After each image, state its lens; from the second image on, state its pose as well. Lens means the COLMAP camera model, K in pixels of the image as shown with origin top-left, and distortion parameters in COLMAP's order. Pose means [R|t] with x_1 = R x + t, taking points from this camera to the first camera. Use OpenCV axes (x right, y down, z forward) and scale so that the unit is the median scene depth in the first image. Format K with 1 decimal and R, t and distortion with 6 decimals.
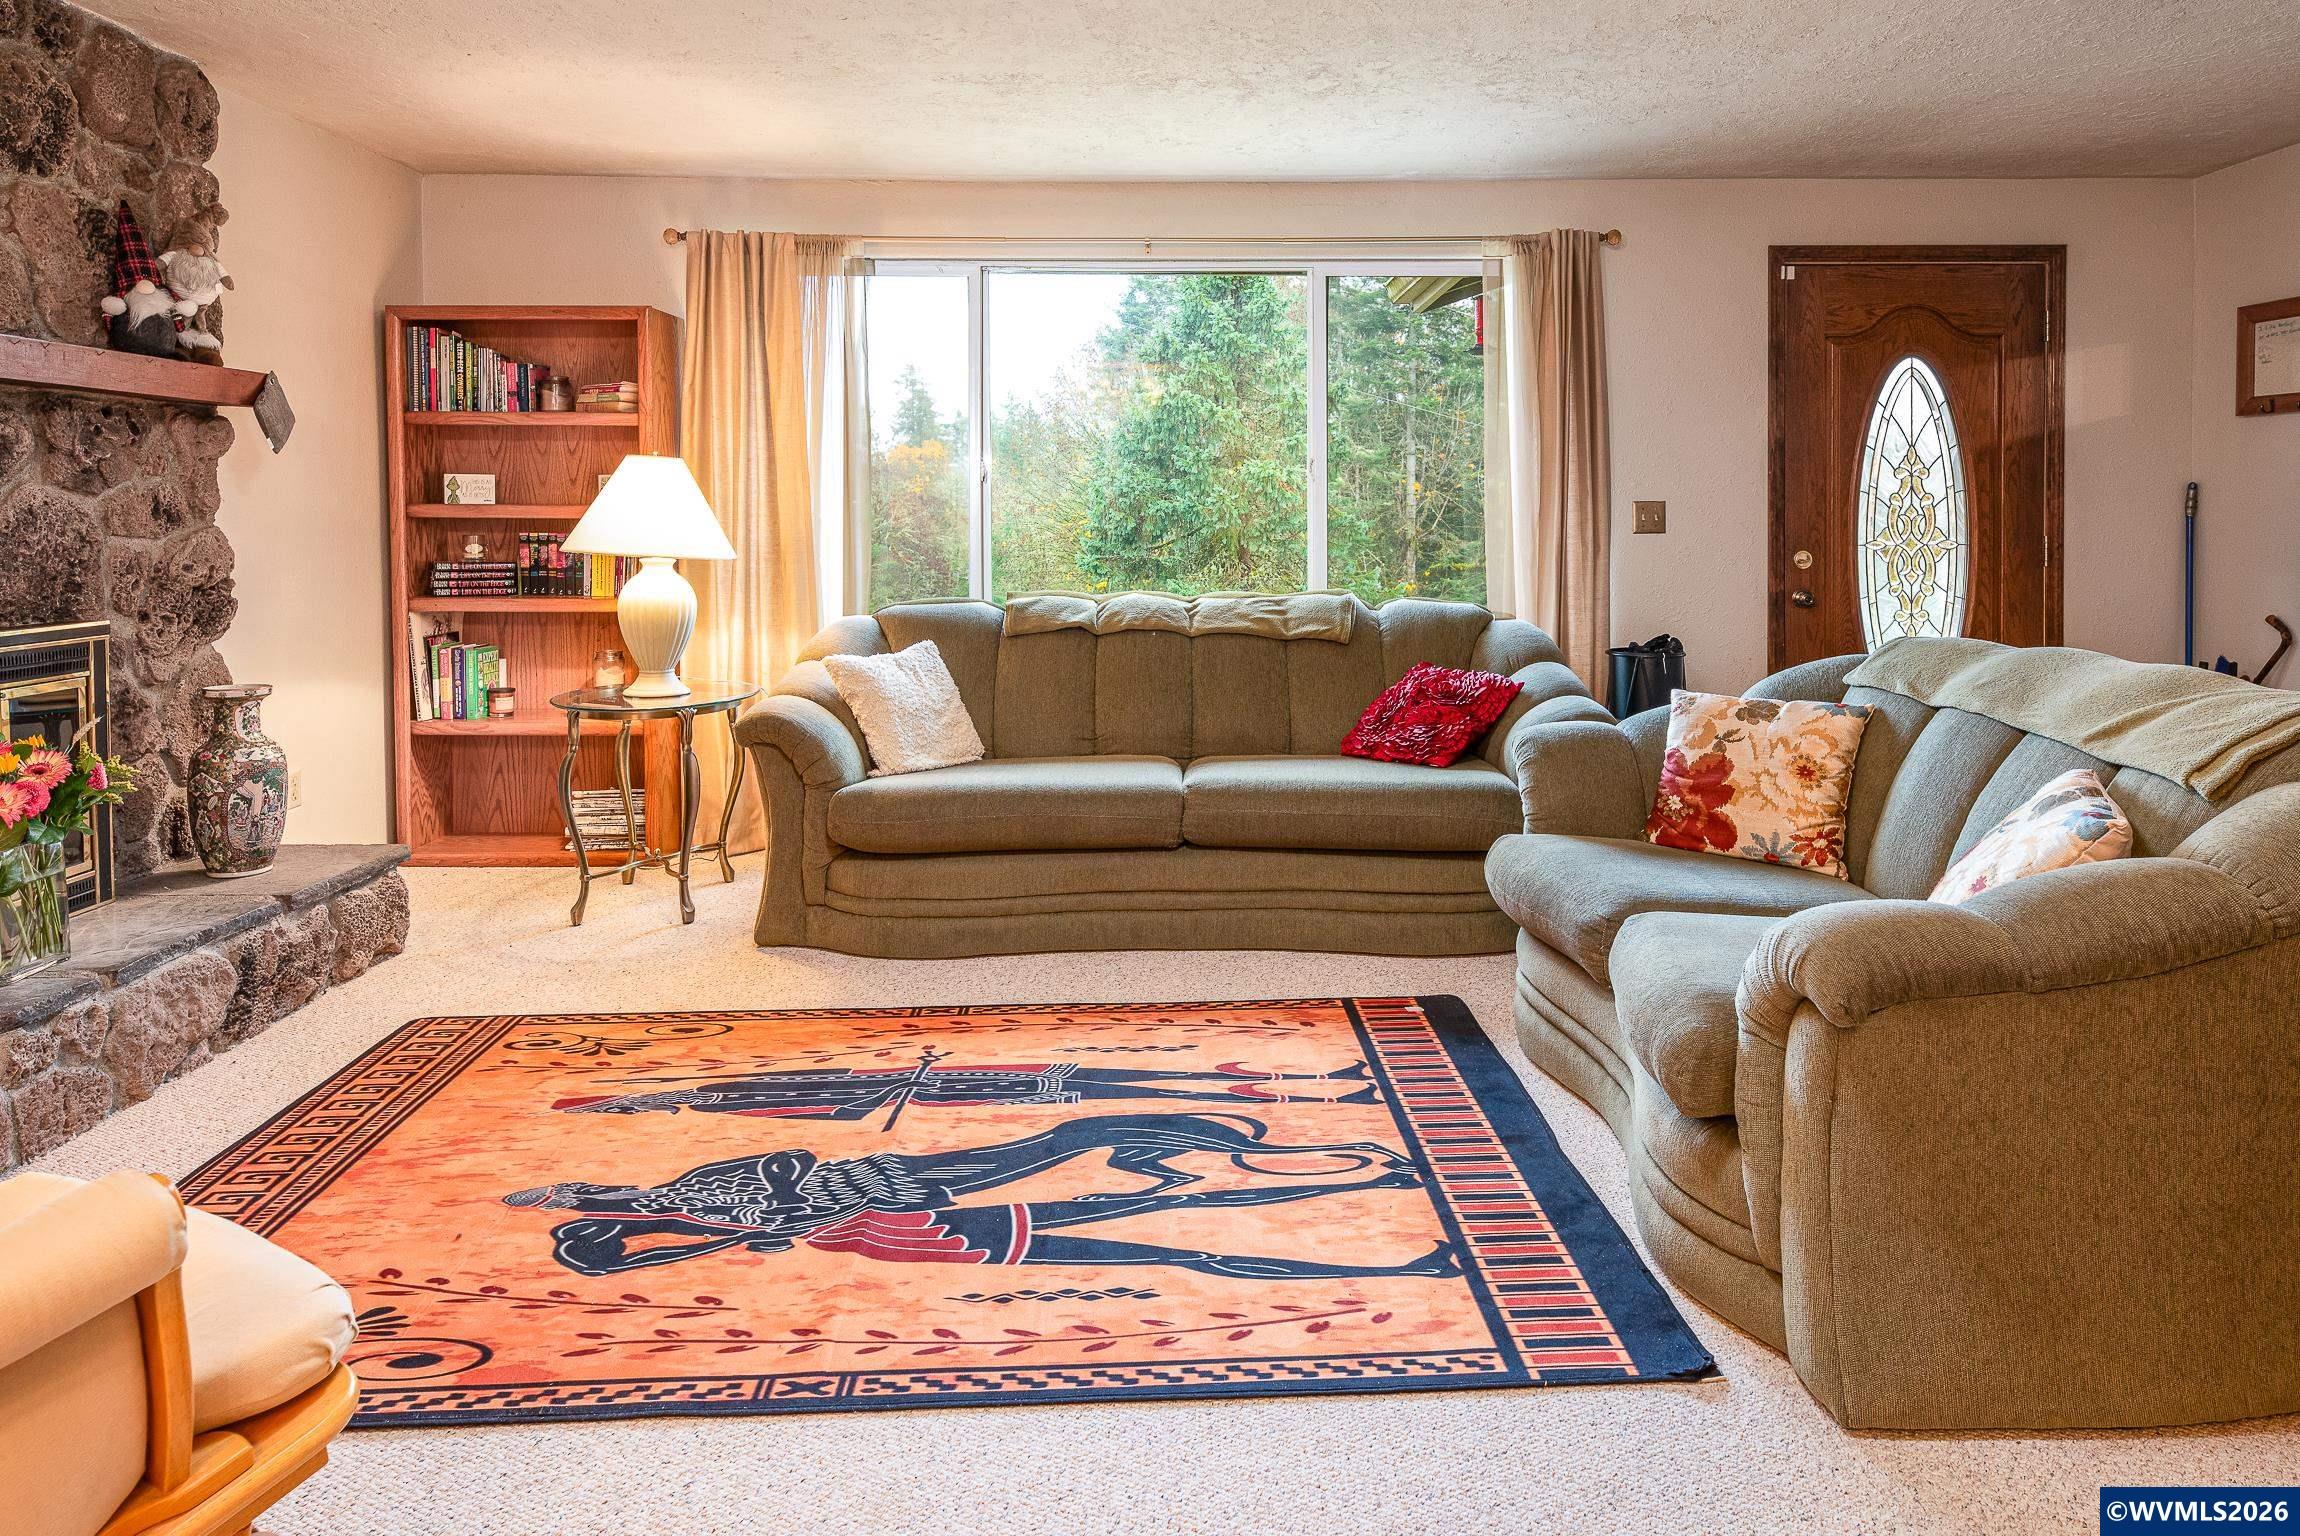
lens RADIAL K [[1427.3, 0, 1245.1], [0, 1427.3, 553.9], [0, 0, 1]] dist [0.001177, -0.000755]
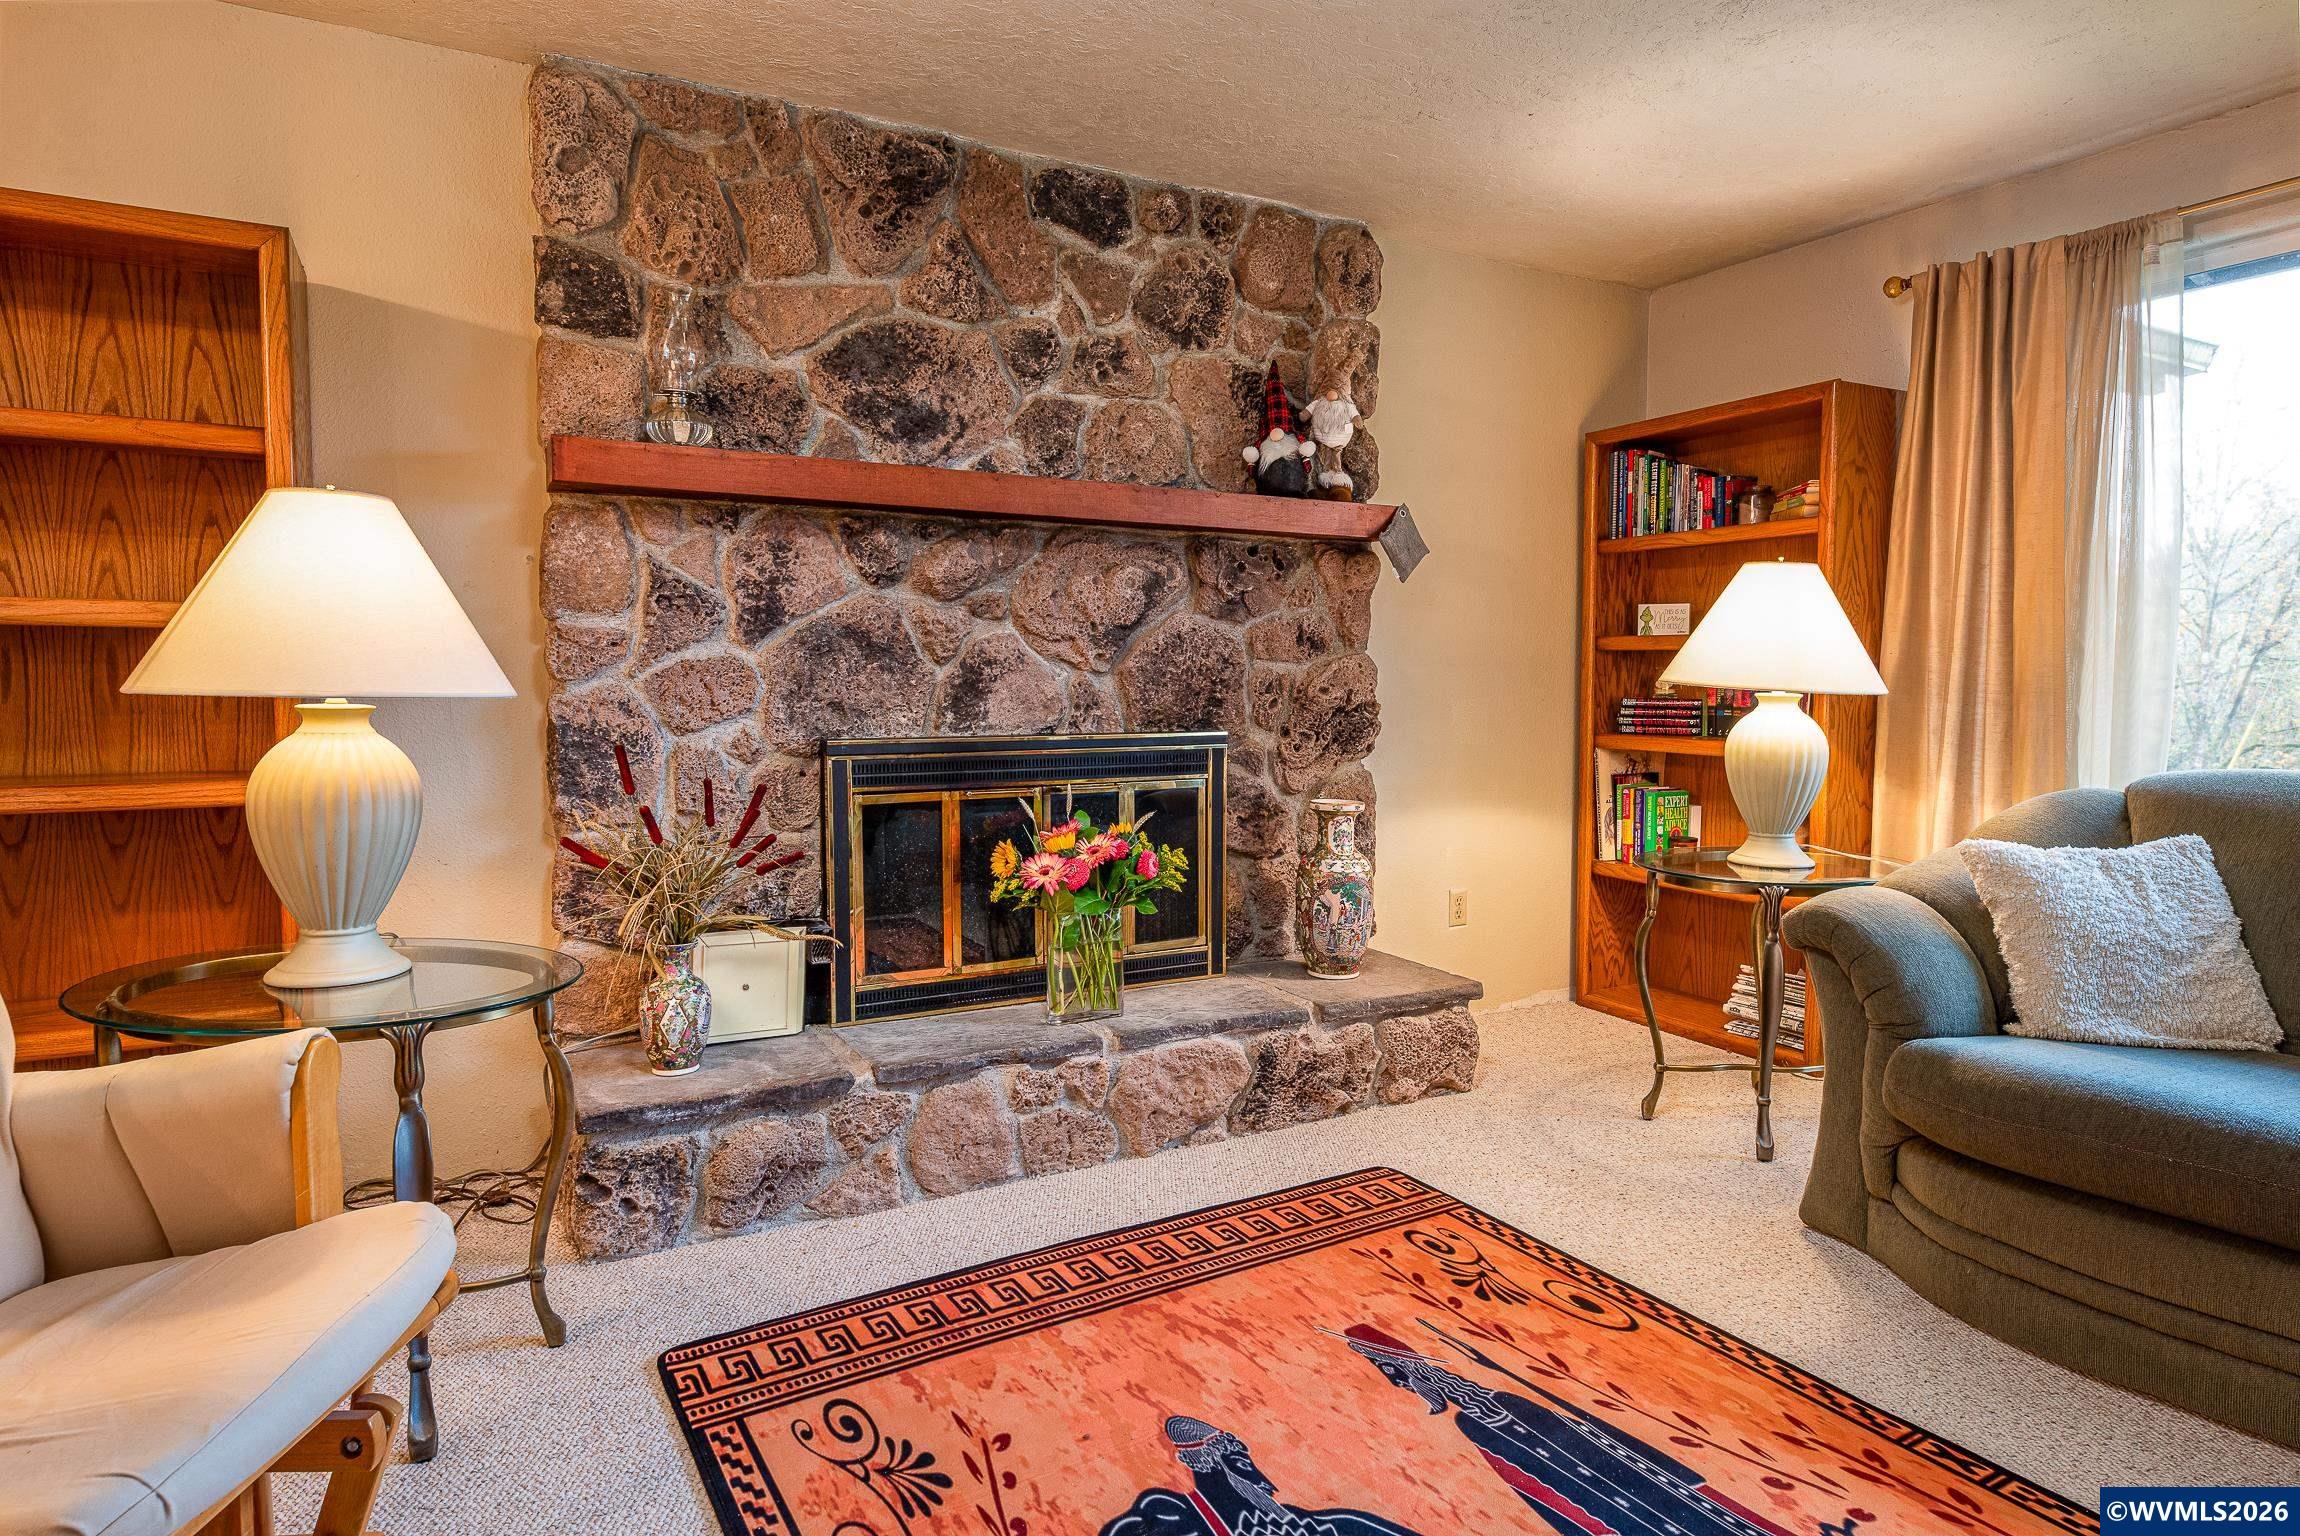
lens RADIAL K [[1299.7, 0, 1134.8], [0, 1299.7, 748.9], [0, 0, 1]] dist [0.003622, -0.000375]
pose [[0.437641, 0.051635, -0.897666, 0.099935], [-0.028862, 0.998642, 0.043373, 0.016355], [0.898686, 0.006927, 0.438537, 0.448856]]
